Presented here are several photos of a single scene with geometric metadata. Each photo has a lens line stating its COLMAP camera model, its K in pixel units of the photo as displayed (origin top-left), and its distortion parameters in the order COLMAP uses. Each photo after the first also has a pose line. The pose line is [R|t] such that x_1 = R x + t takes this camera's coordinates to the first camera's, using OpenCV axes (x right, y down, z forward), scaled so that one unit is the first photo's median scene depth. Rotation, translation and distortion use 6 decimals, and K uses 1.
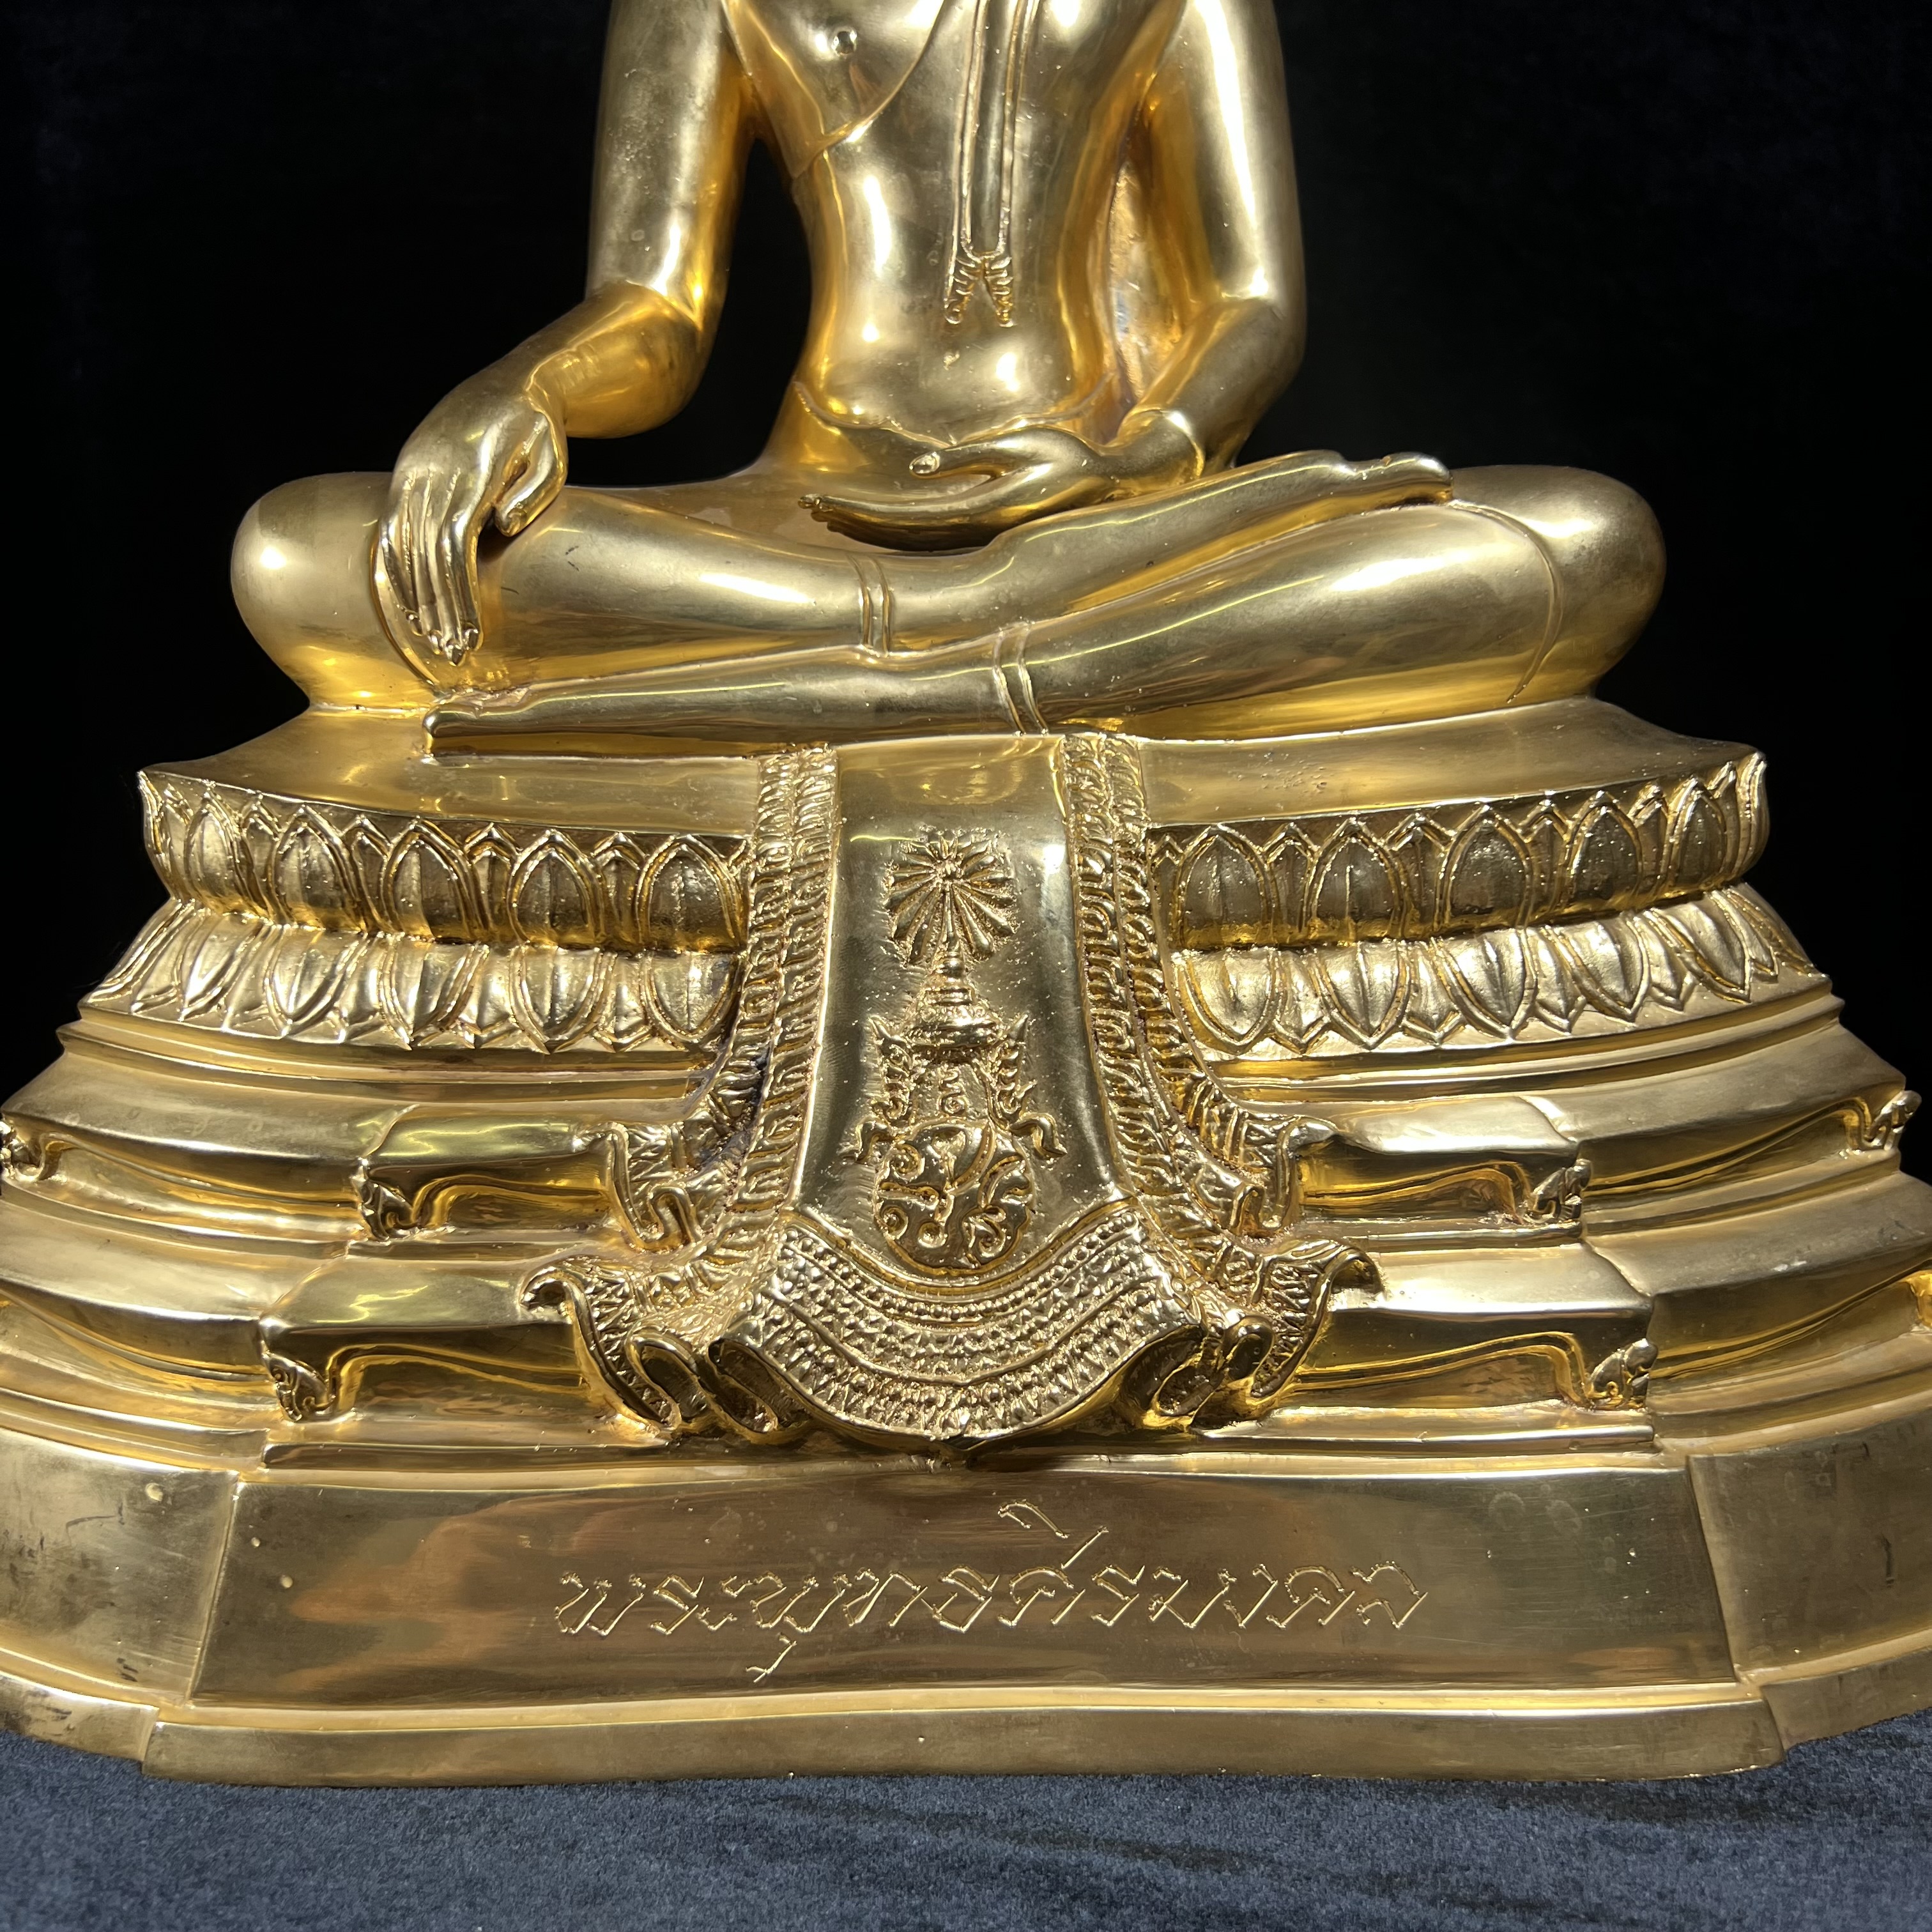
lens RADIAL K [[2022.9, 0, 966.0], [0, 2022.9, 966.0], [0, 0, 1]] dist [0.200563, -0.743881]
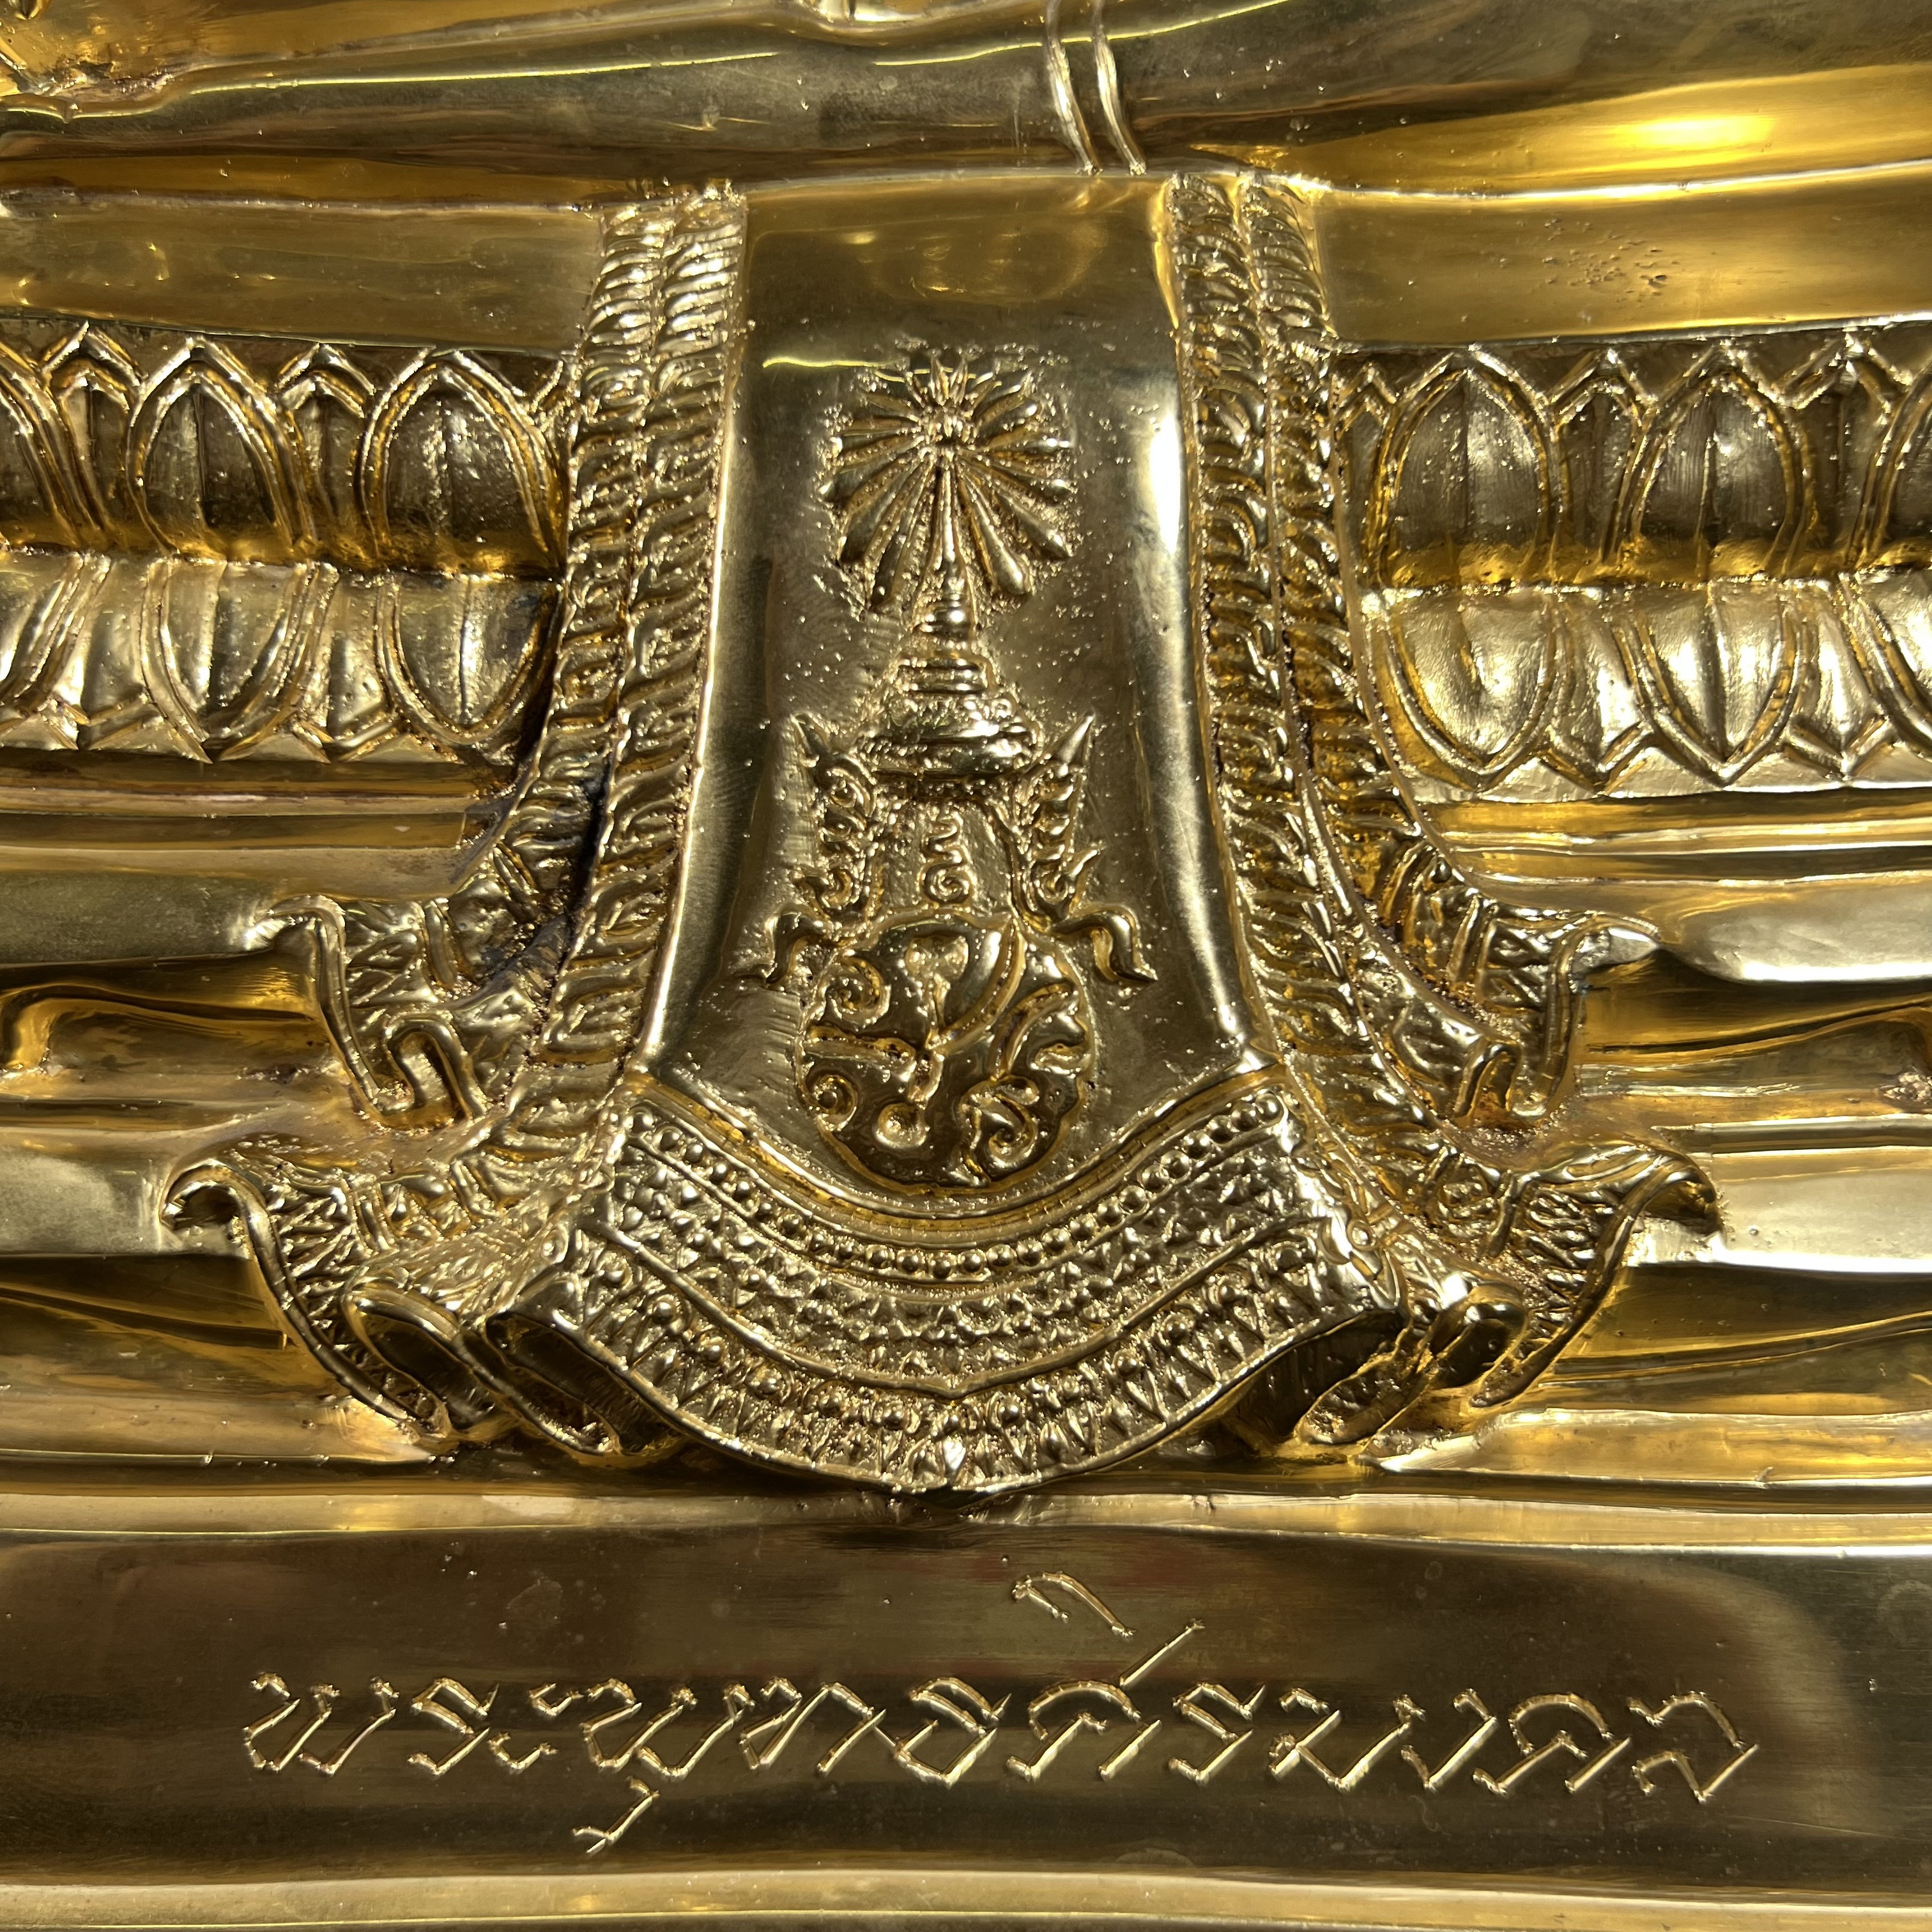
lens RADIAL K [[2022.2, 0, 966.0], [0, 2022.2, 966.0], [0, 0, 1]] dist [0.122774, -0.386081]
pose [[0.999625, 0.022915, -0.014960, 0.006985], [-0.019673, 0.981743, 0.189192, -0.010837], [0.019022, -0.188826, 0.981826, 0.465351]]
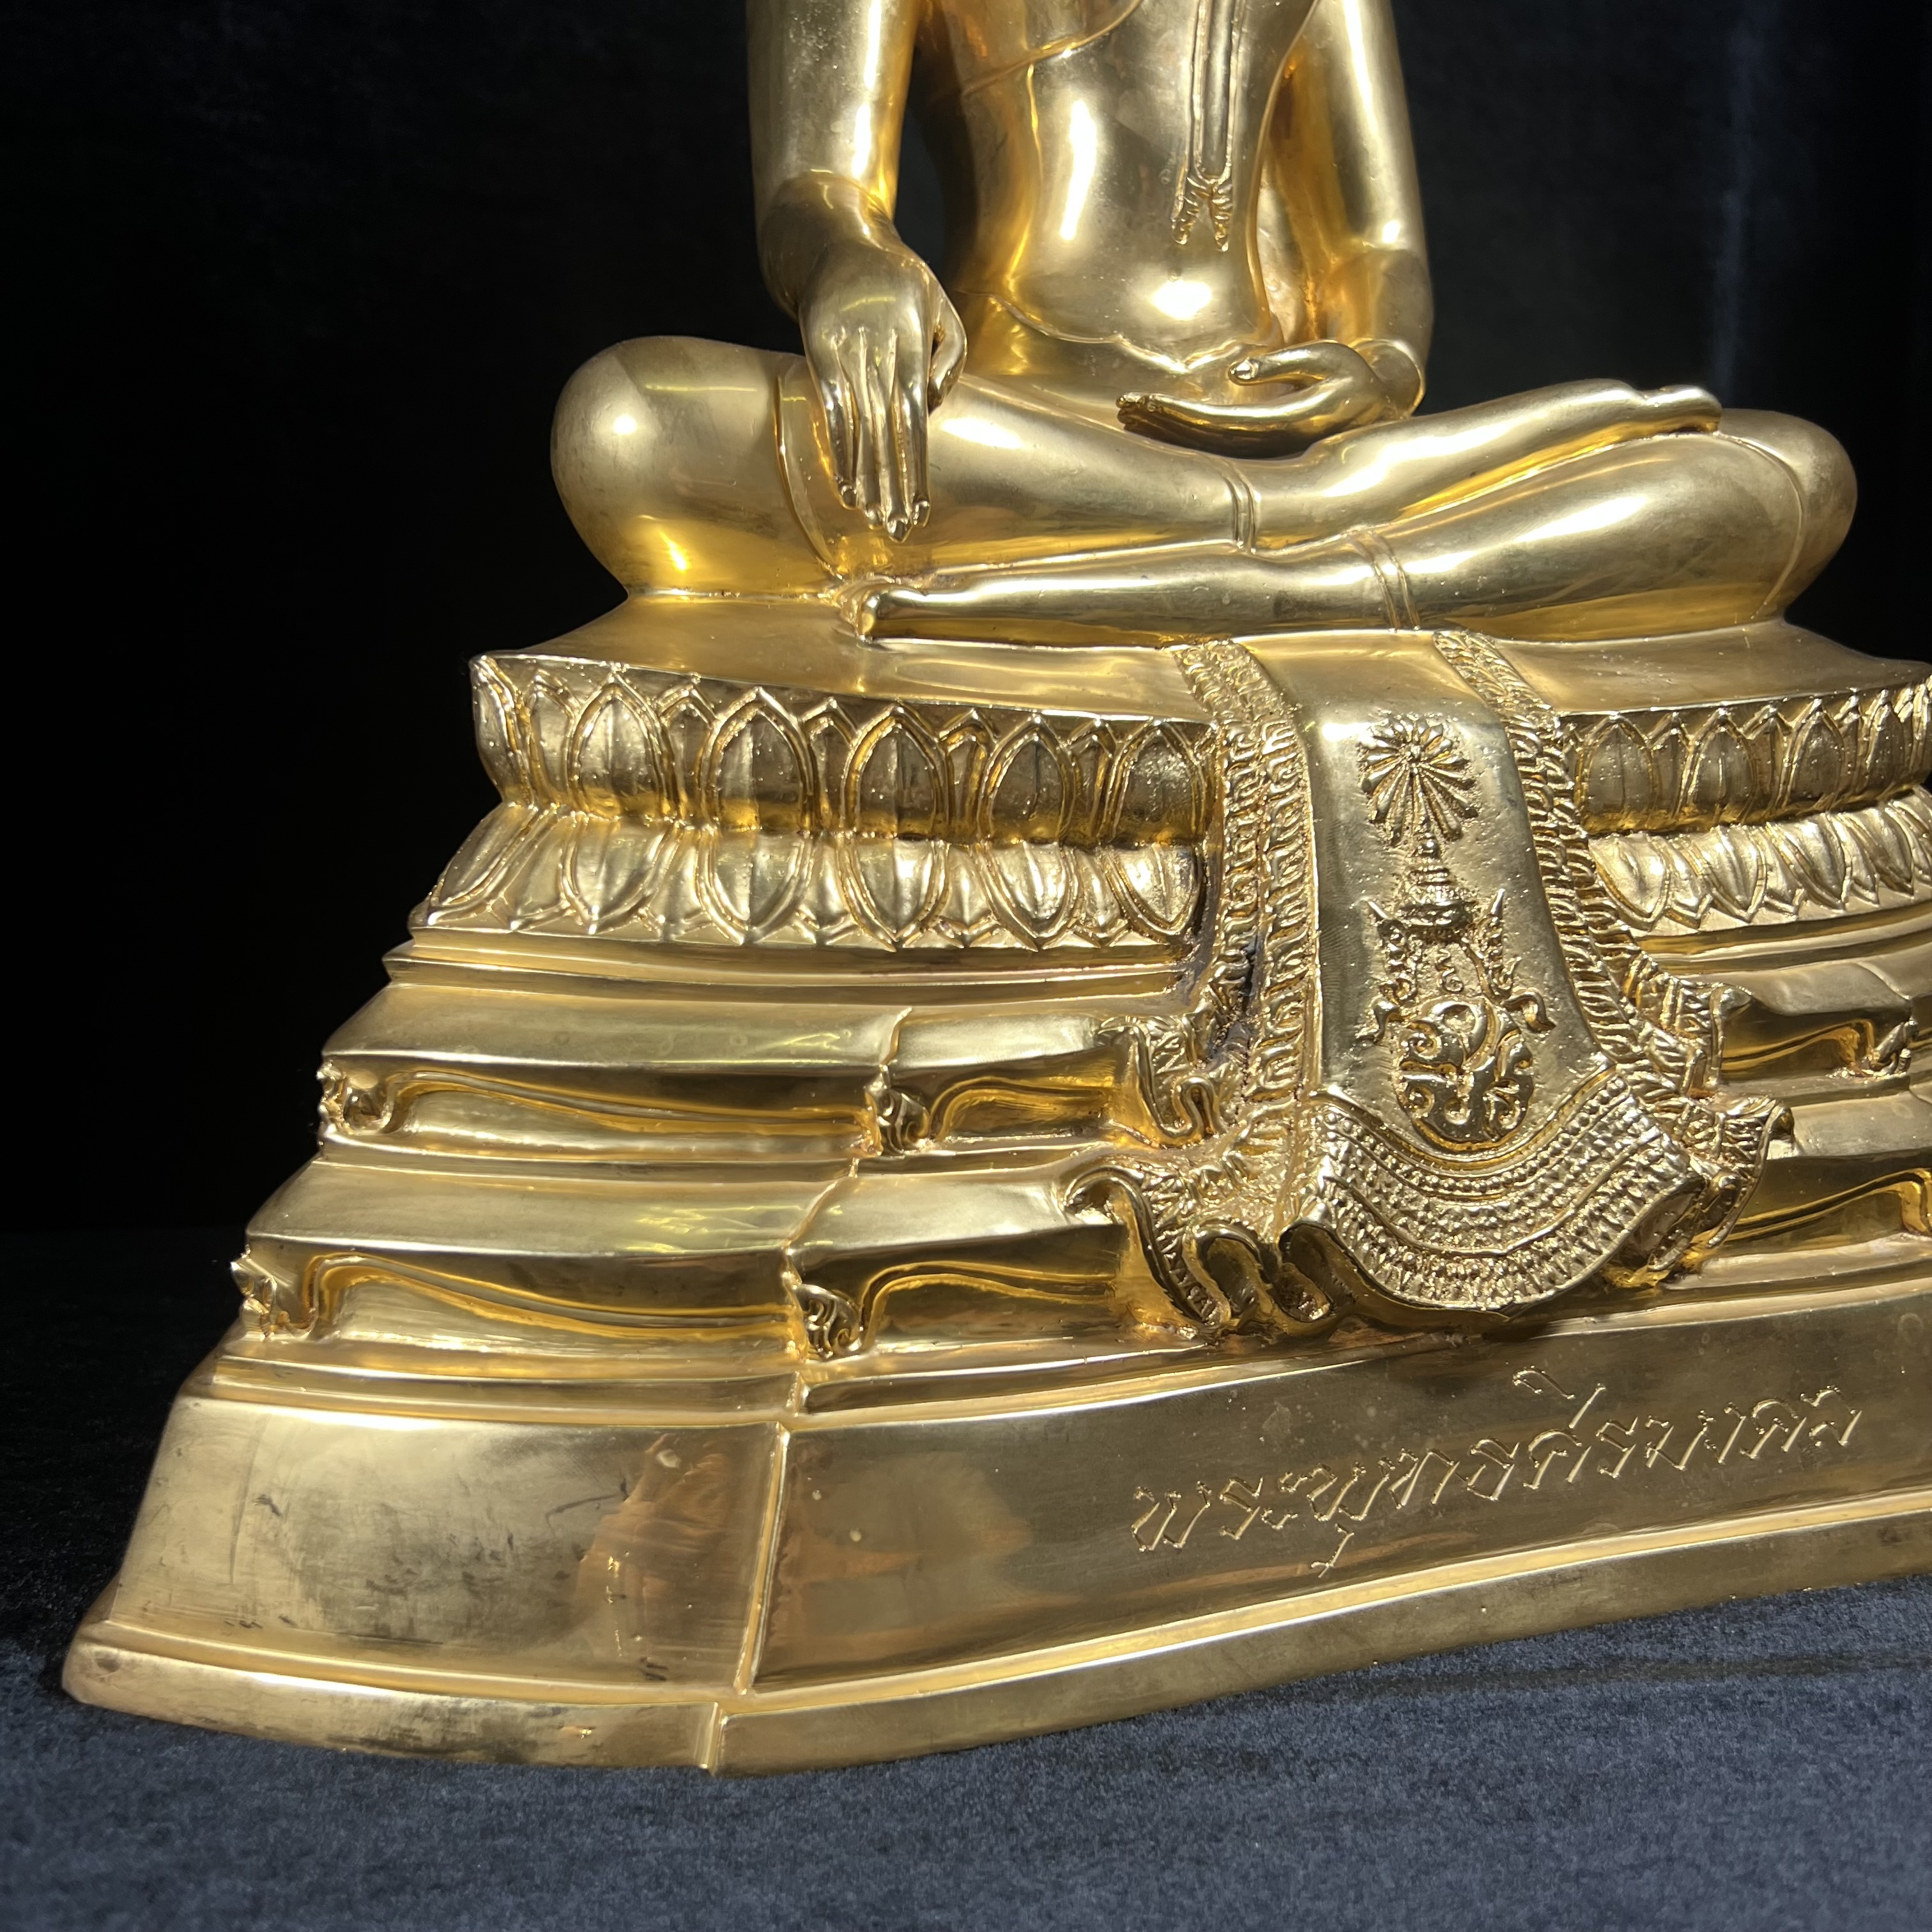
lens RADIAL K [[2022.2, 0, 966.0], [0, 2022.2, 966.0], [0, 0, 1]] dist [0.122774, -0.386081]
pose [[0.941878, -0.033097, 0.334320, -0.560144], [0.041303, 0.998994, -0.017465, 0.066633], [-0.333406, 0.030258, 0.942298, 0.127636]]
